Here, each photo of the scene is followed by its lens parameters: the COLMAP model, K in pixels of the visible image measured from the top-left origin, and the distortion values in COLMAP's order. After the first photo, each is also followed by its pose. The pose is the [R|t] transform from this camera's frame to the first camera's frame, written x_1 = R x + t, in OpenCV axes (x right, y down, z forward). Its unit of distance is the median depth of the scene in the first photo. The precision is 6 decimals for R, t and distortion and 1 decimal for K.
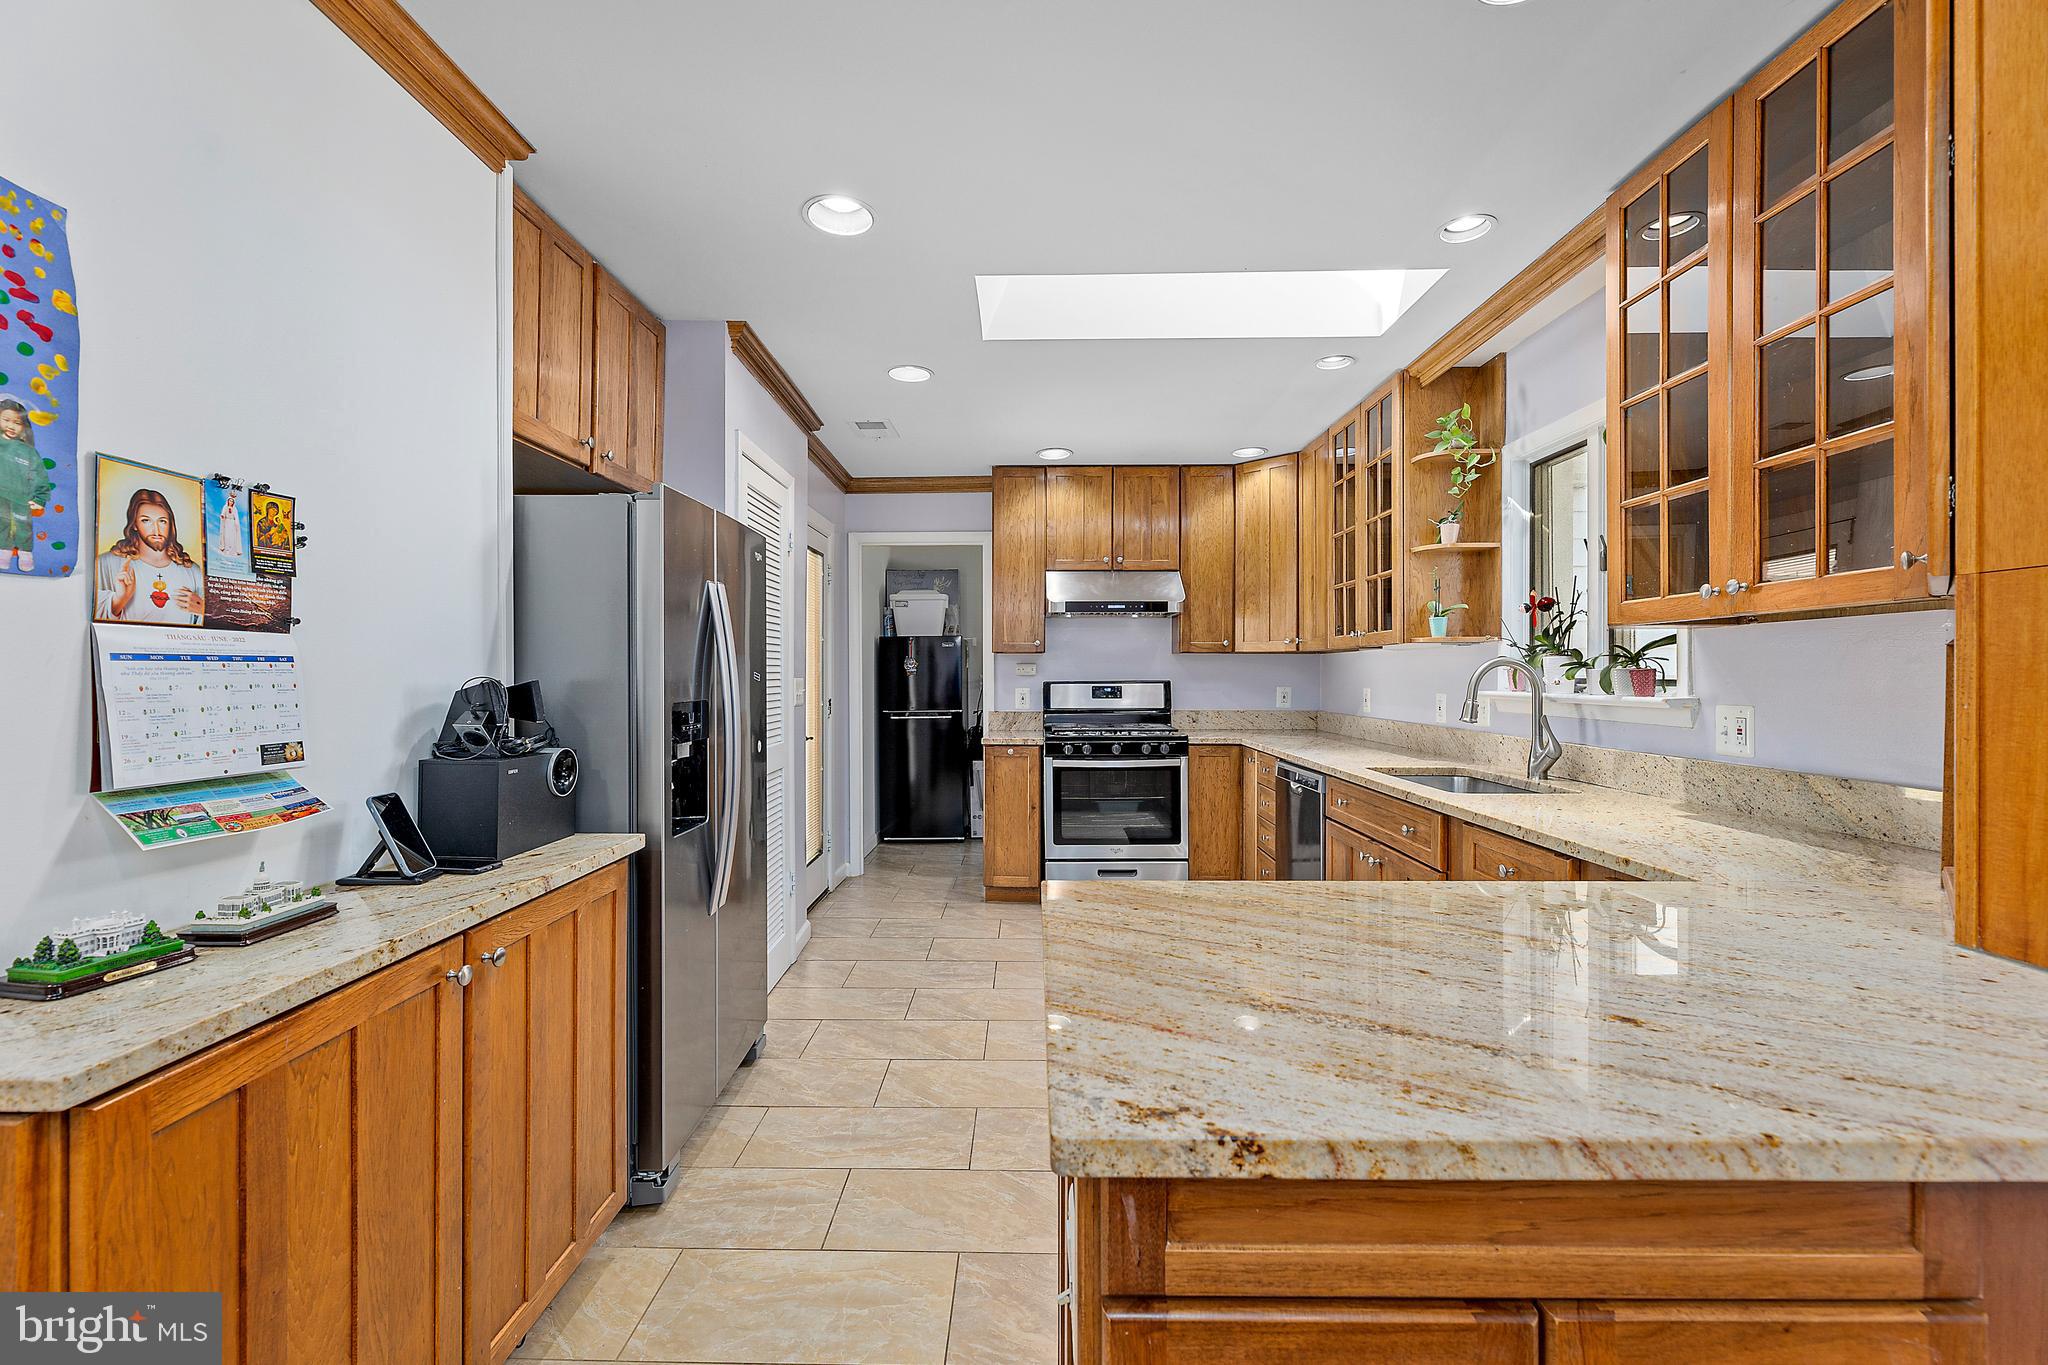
lens RADIAL K [[841.6, 0, 1018.4], [0, 841.6, 677.0], [0, 0, 1]] dist [-0.000657, -0.000070]
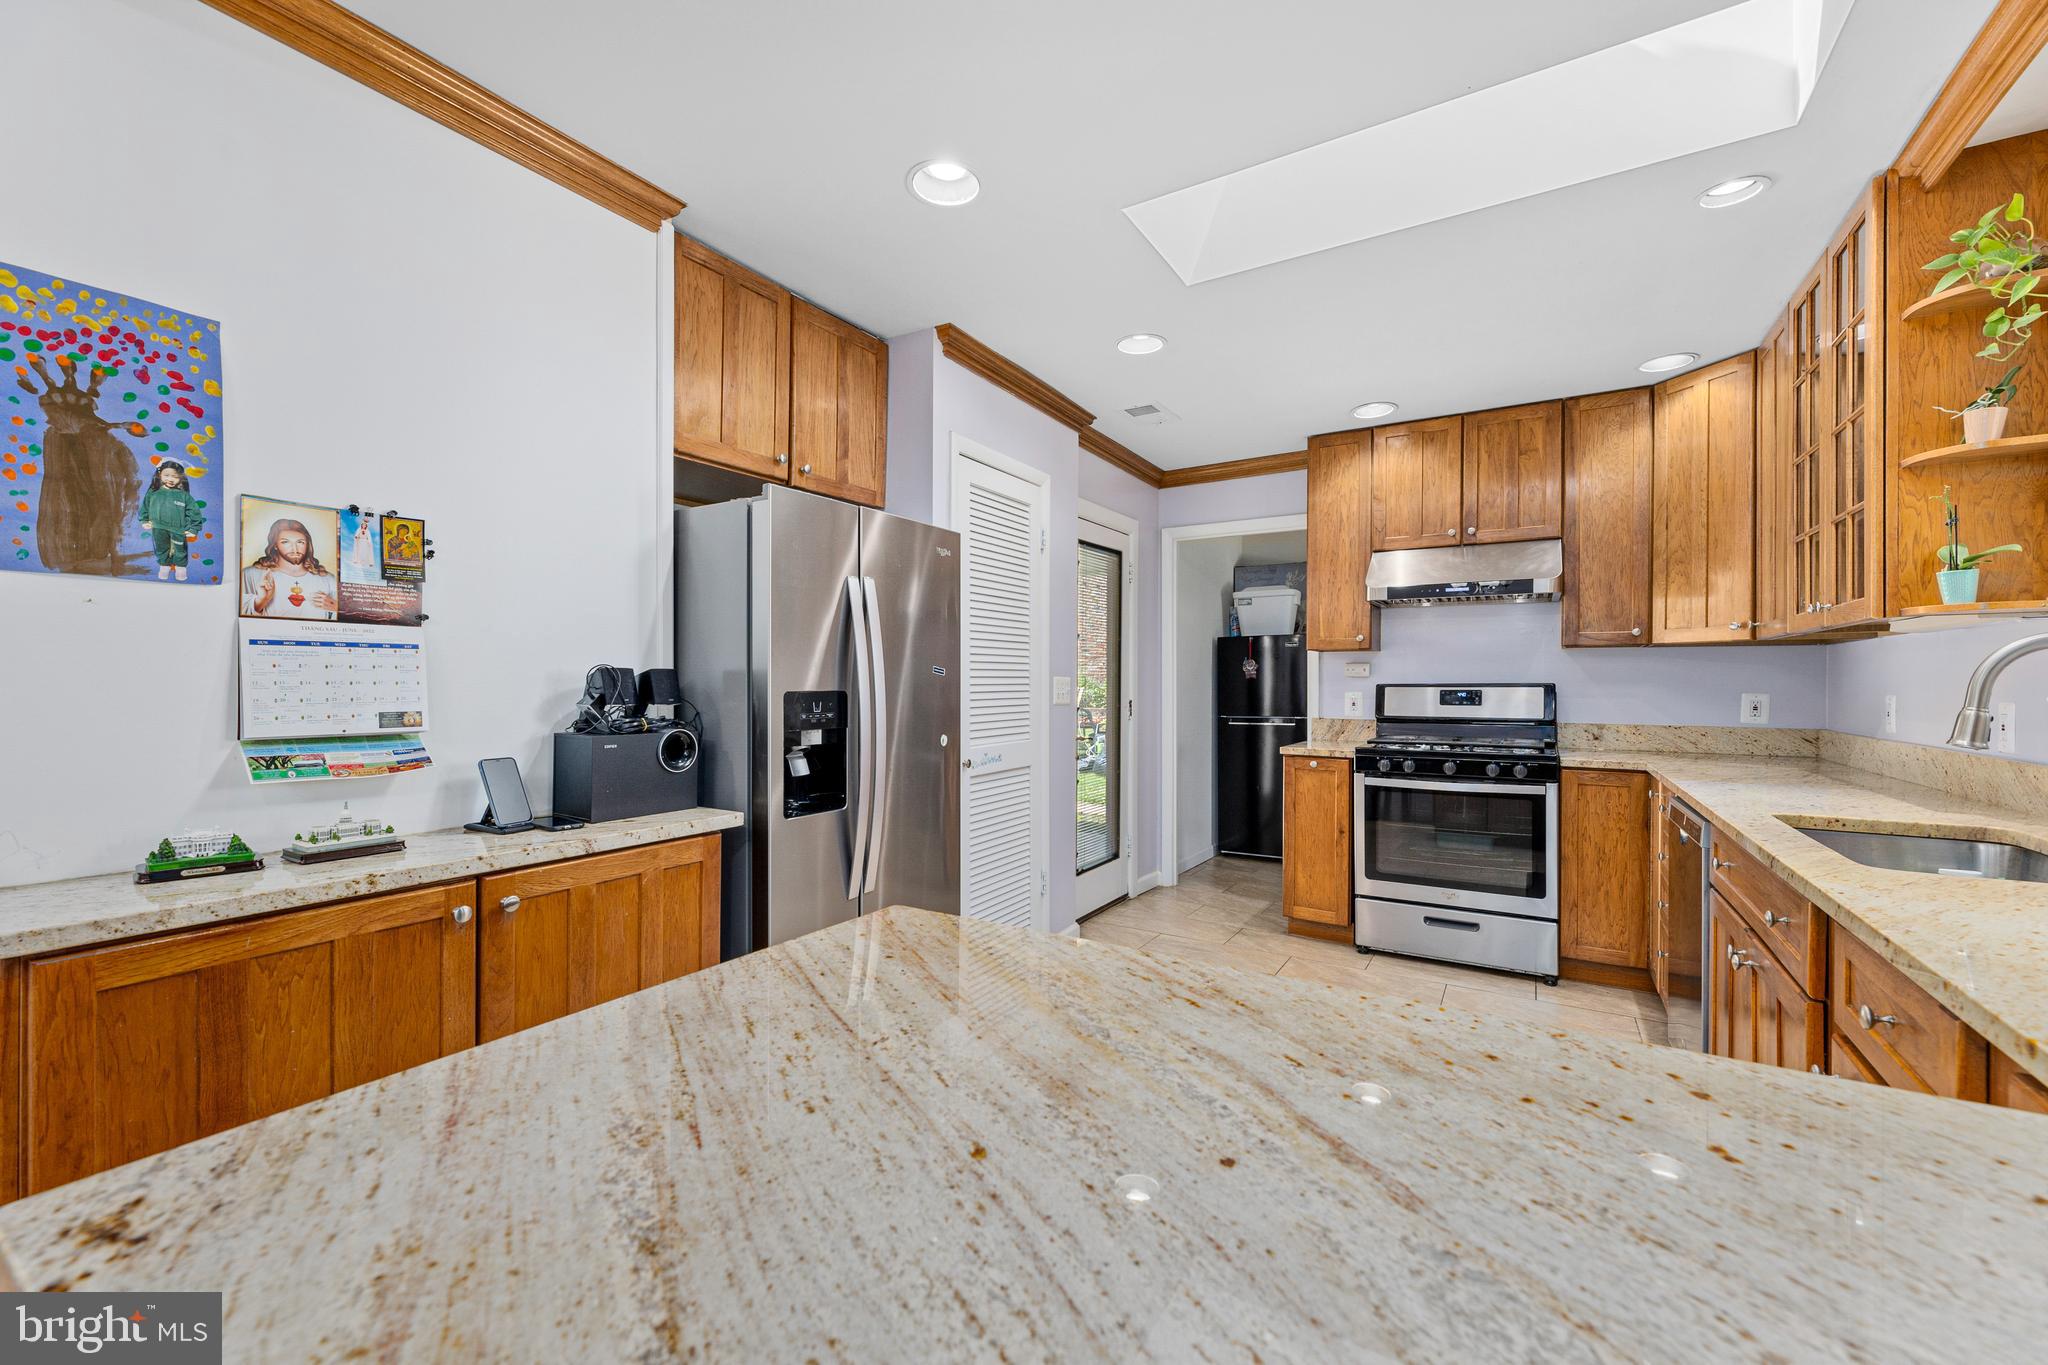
lens RADIAL K [[828.4, 0, 1016.6], [0, 828.4, 684.8], [0, 0, 1]] dist [0.000610, 0.000065]
pose [[0.857473, 0.005295, -0.514502, 0.231658], [-0.006051, 0.999982, 0.000207, 0.012691], [0.514493, 0.002936, 0.857489, 0.161490]]
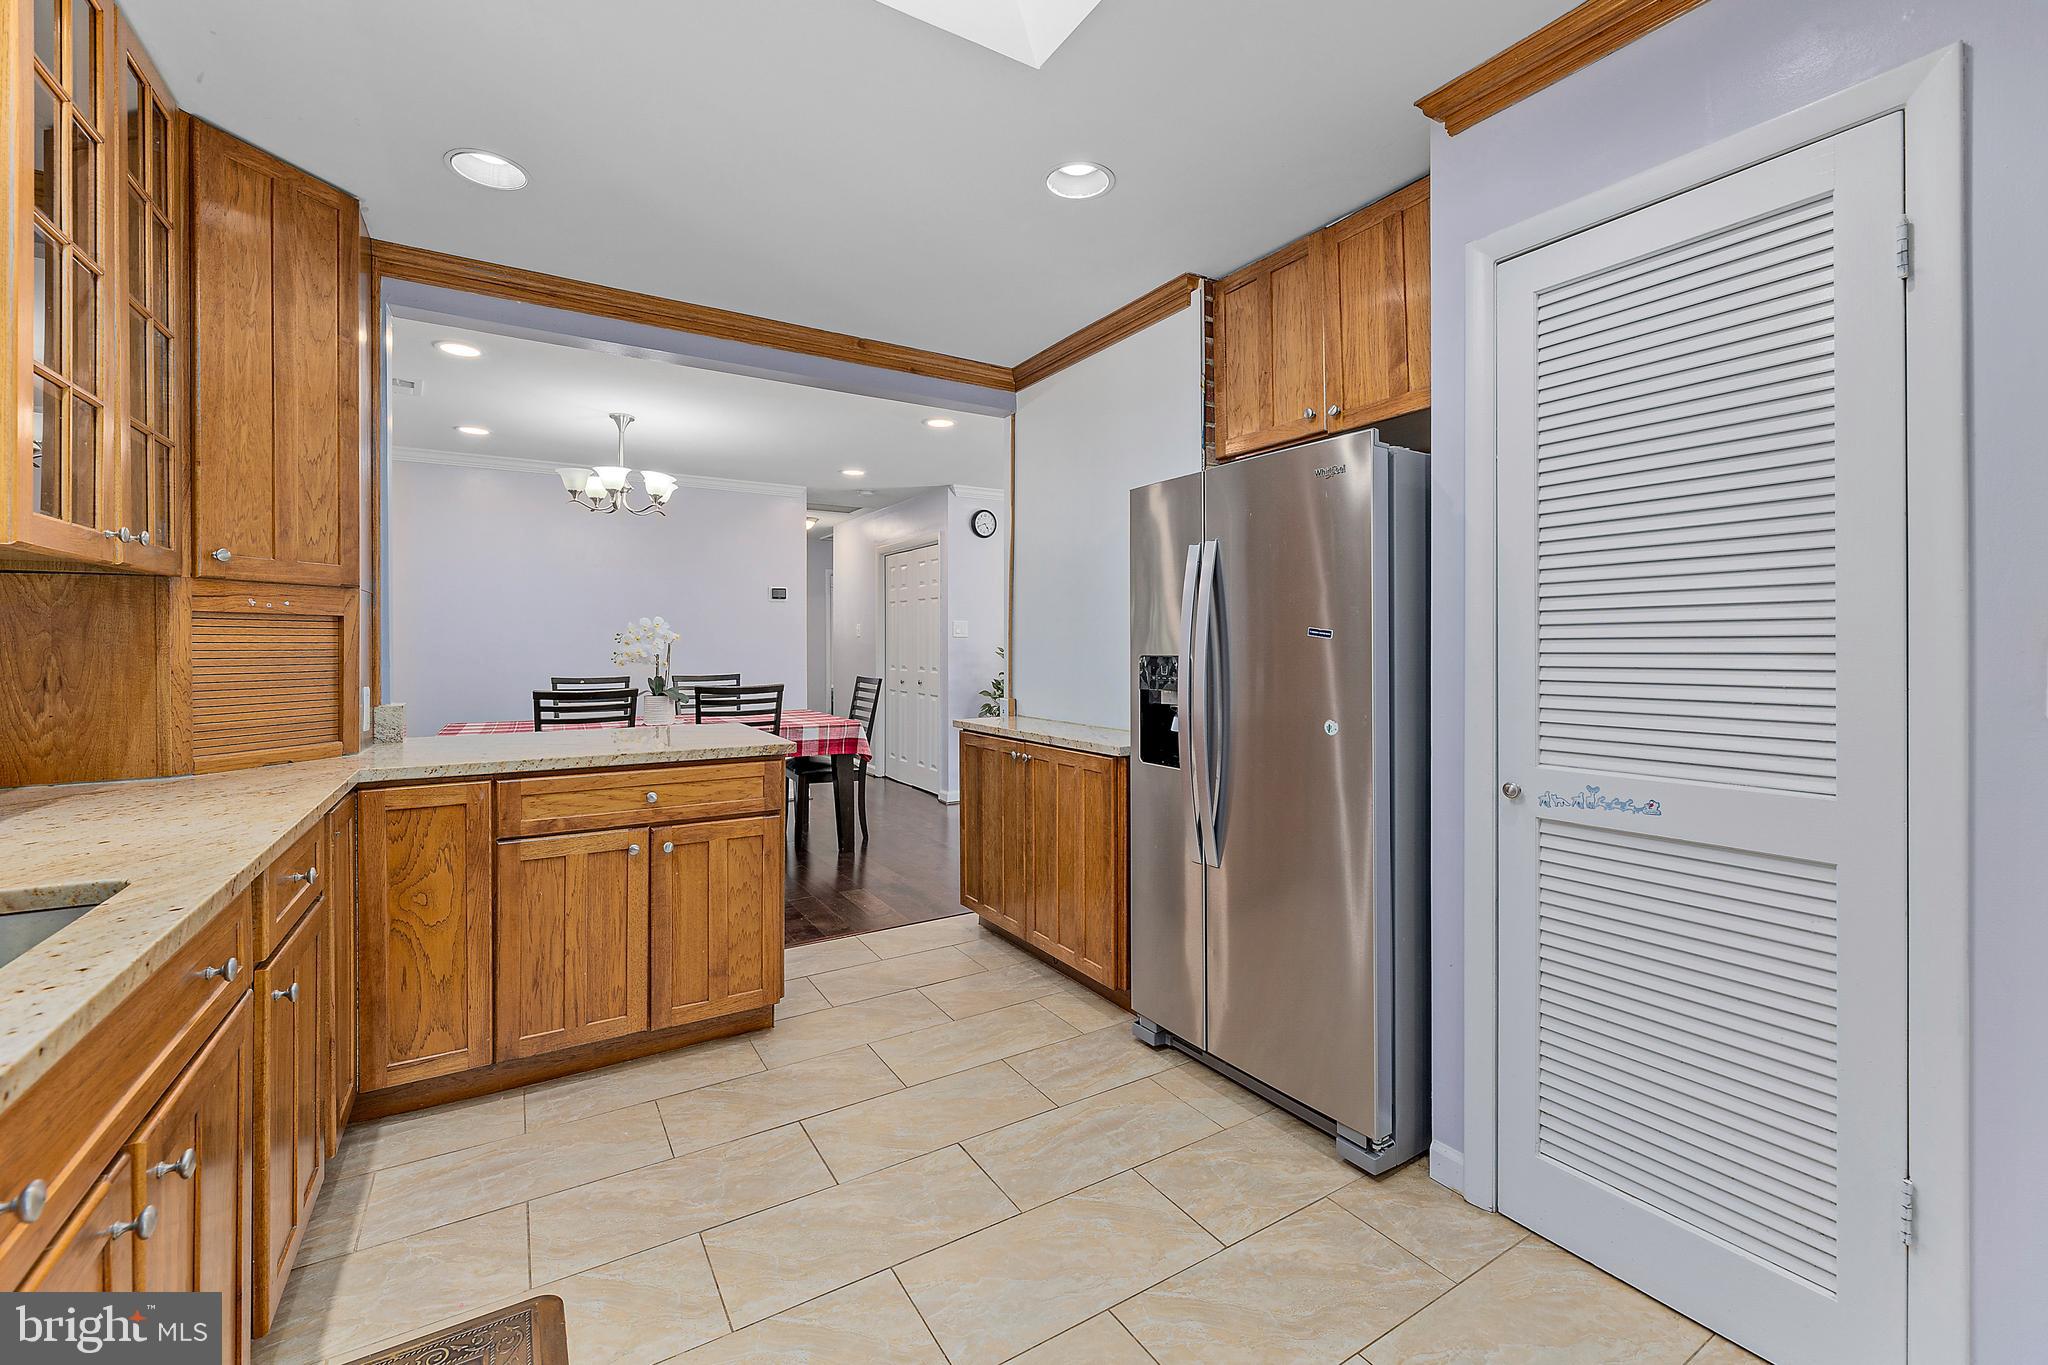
lens RADIAL K [[846.8, 0, 1028.8], [0, 846.8, 642.7], [0, 0, 1]] dist [-0.001518, -0.000168]
pose [[-0.840620, 0.000698, -0.541625, 0.265012], [-0.000380, 0.999998, 0.001878, 0.005771], [0.541626, 0.001785, -0.840618, 1.239897]]
